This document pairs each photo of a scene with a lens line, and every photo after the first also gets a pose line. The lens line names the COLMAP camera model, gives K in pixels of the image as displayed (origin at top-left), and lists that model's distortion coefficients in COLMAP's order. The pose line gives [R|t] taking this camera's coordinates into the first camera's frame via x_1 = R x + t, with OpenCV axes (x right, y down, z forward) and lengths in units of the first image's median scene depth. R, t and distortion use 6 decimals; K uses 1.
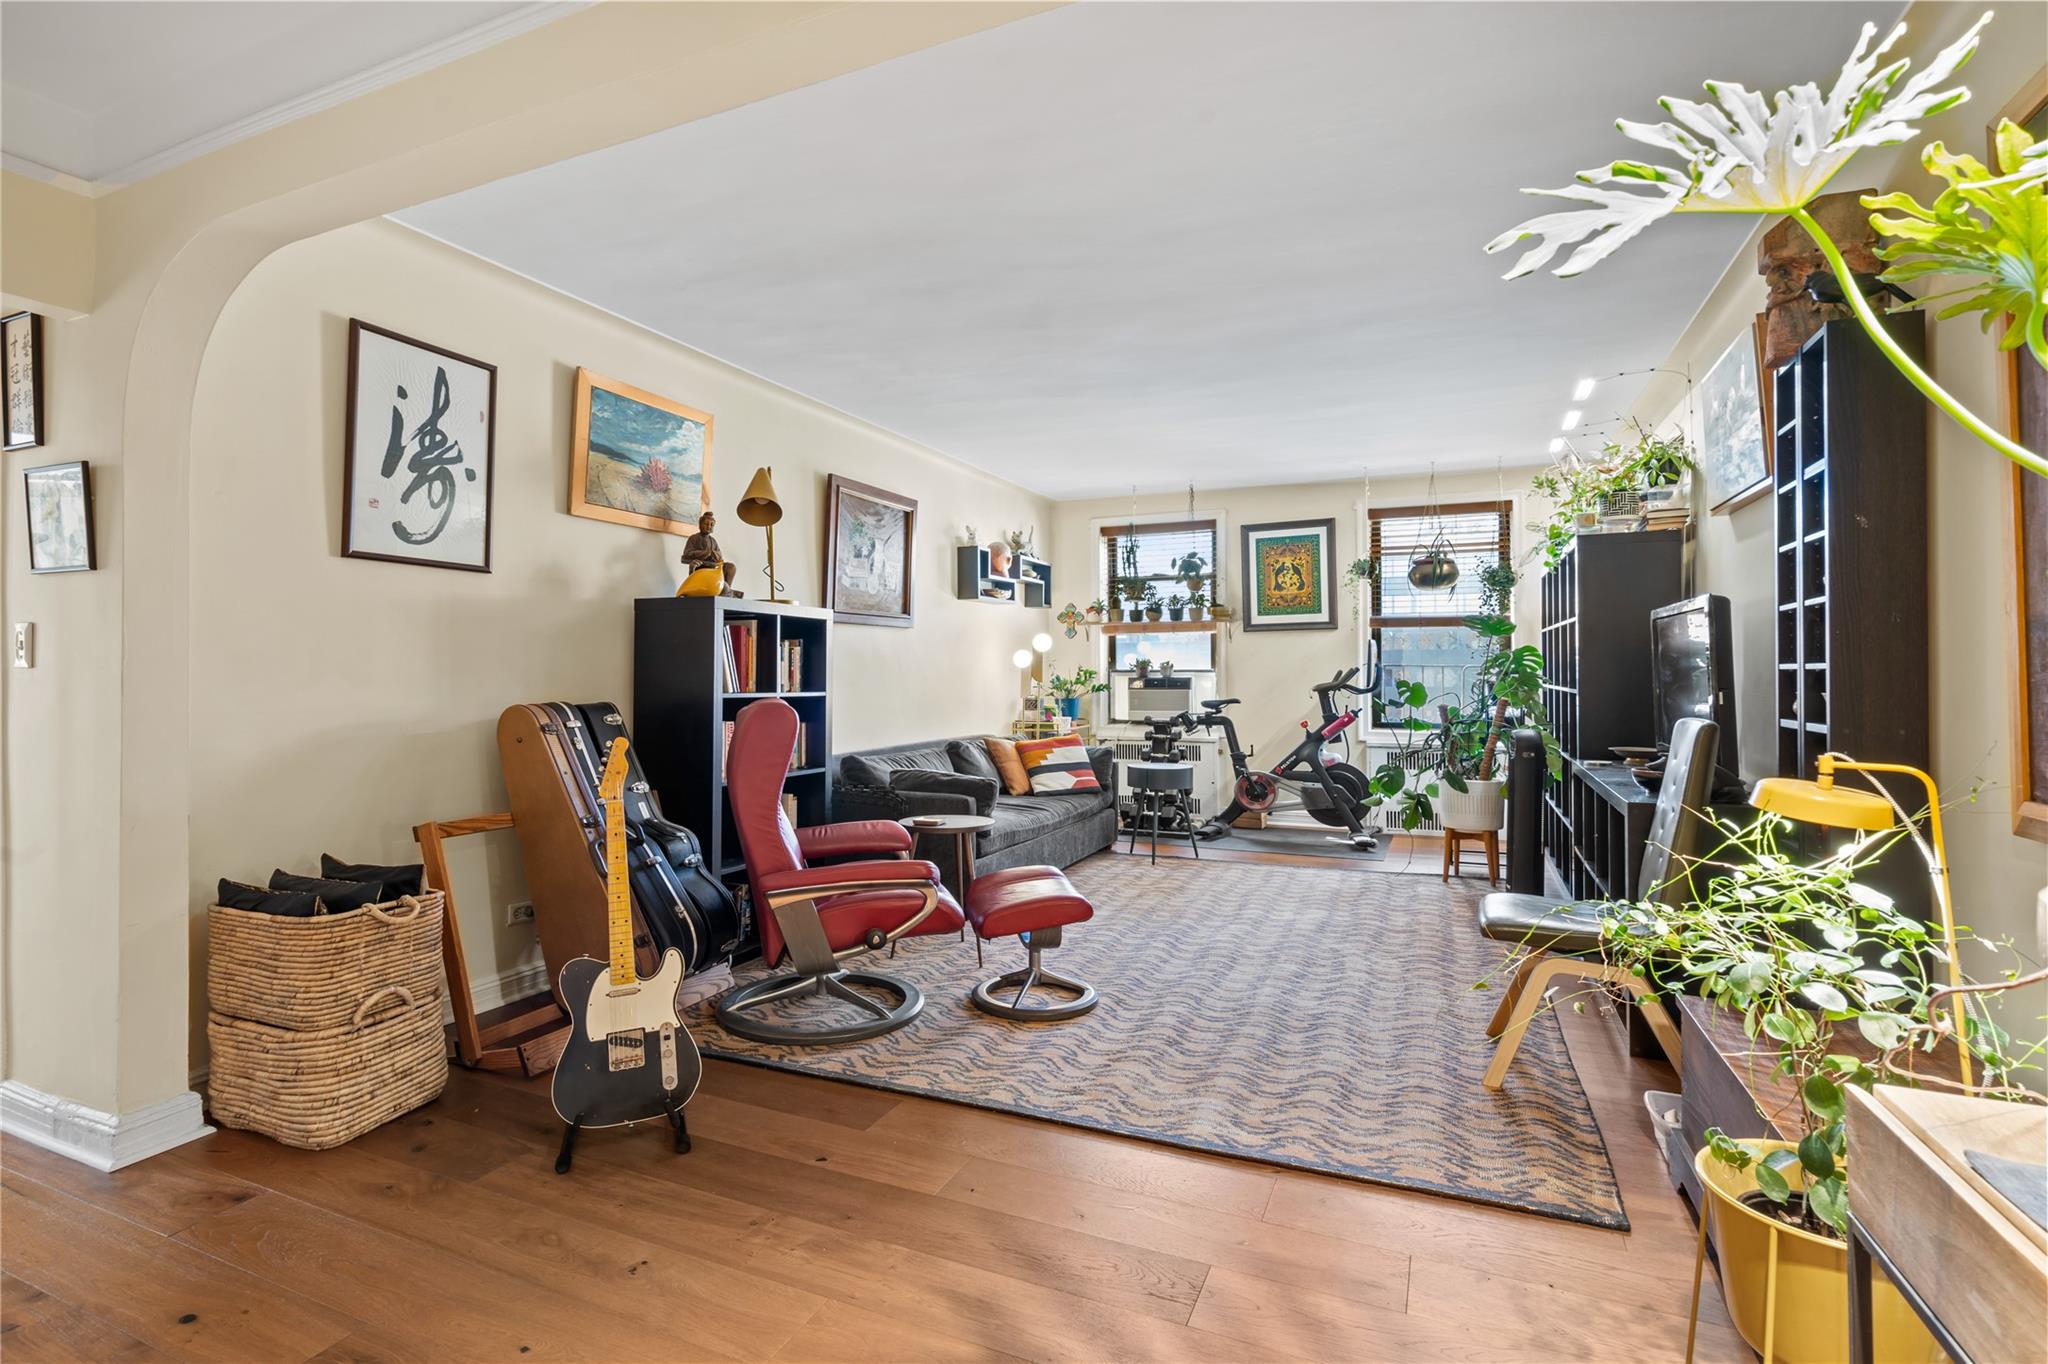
lens RADIAL K [[930.7, 0, 1026.8], [0, 930.7, 675.3], [0, 0, 1]] dist [0.002537, 0.001611]
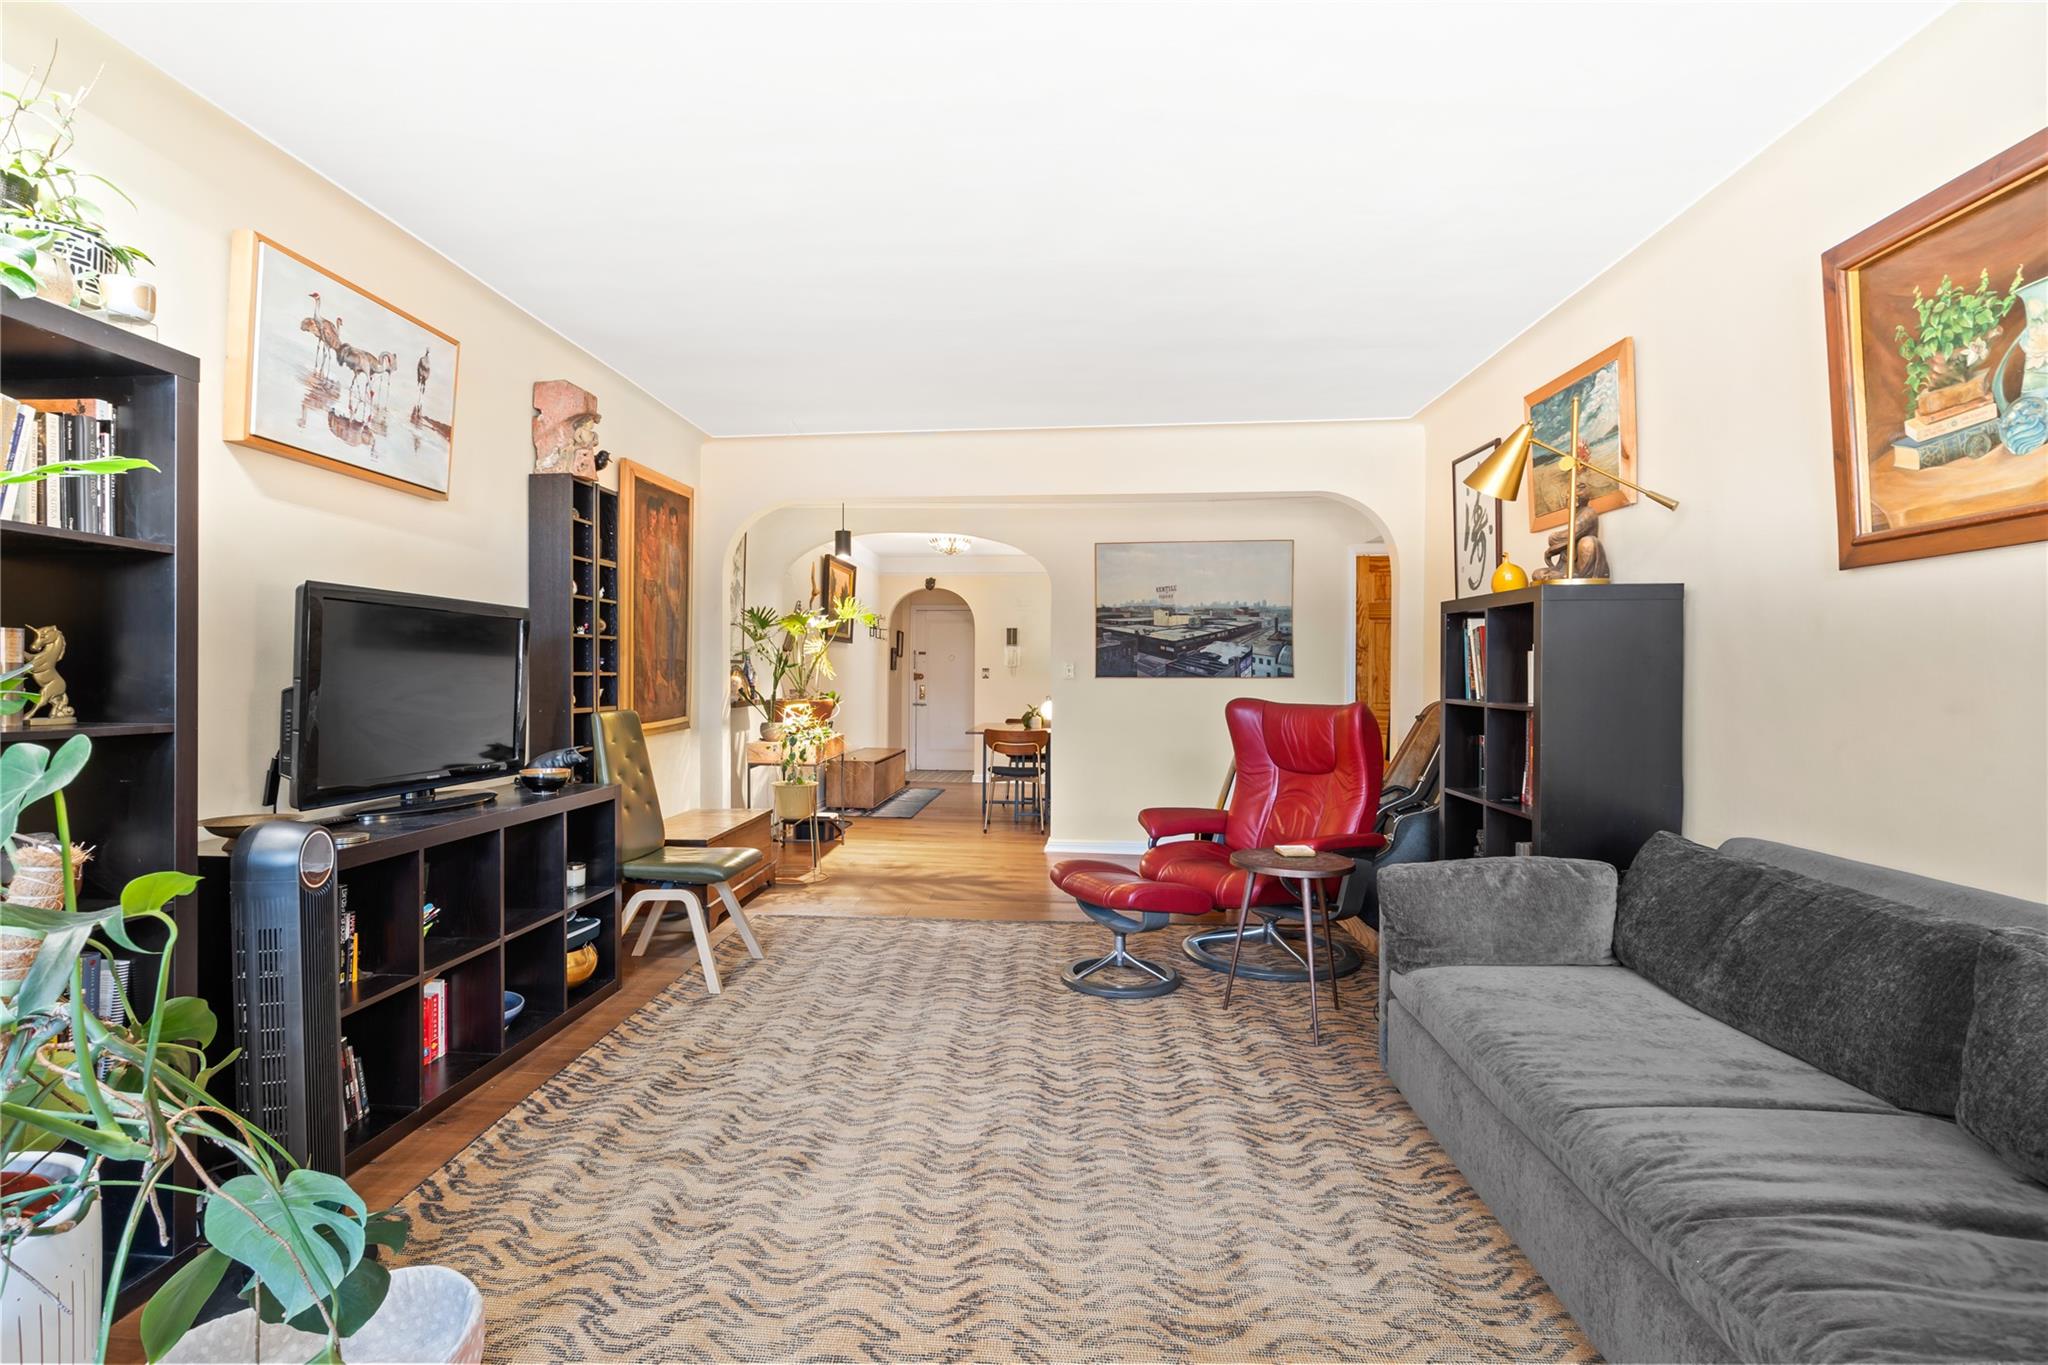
lens RADIAL K [[930.7, 0, 1017.2], [0, 930.7, 674.8], [0, 0, 1]] dist [0.002537, 0.001611]
pose [[-0.931467, -0.003244, -0.363812, 0.254571], [-0.003928, 0.999992, 0.001141, -0.003195], [0.363805, 0.002492, -0.931472, 0.973816]]
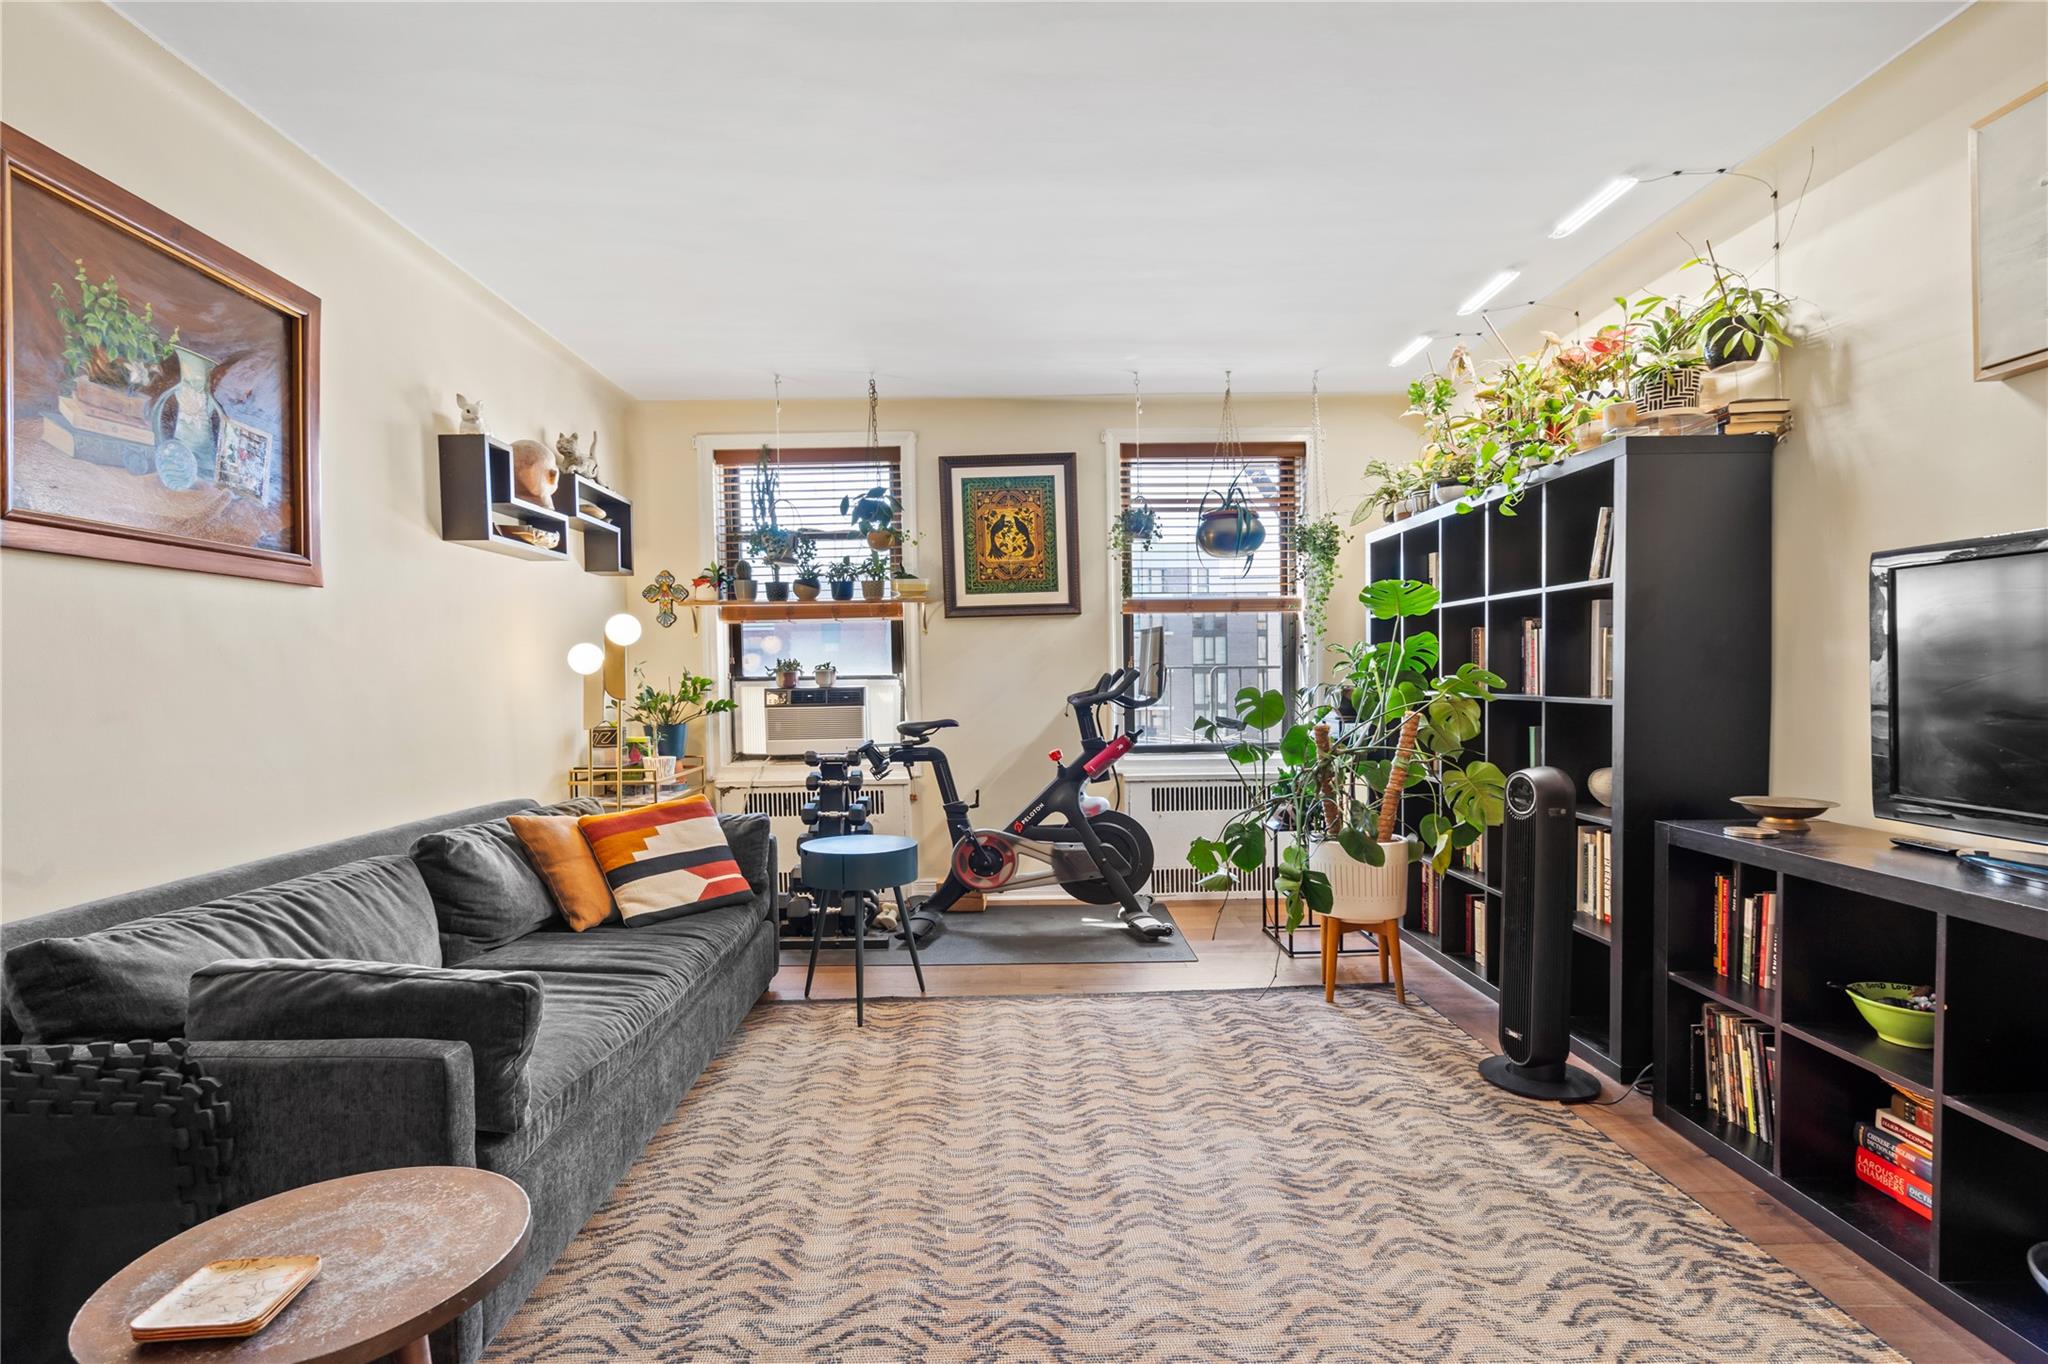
lens RADIAL K [[930.7, 0, 1006.5], [0, 930.7, 713.0], [0, 0, 1]] dist [0.002537, 0.001611]
pose [[0.907344, -0.026568, 0.419548, -0.010763], [0.013324, 0.999317, 0.034465, -0.000946], [-0.420177, -0.025681, 0.907079, 0.397680]]
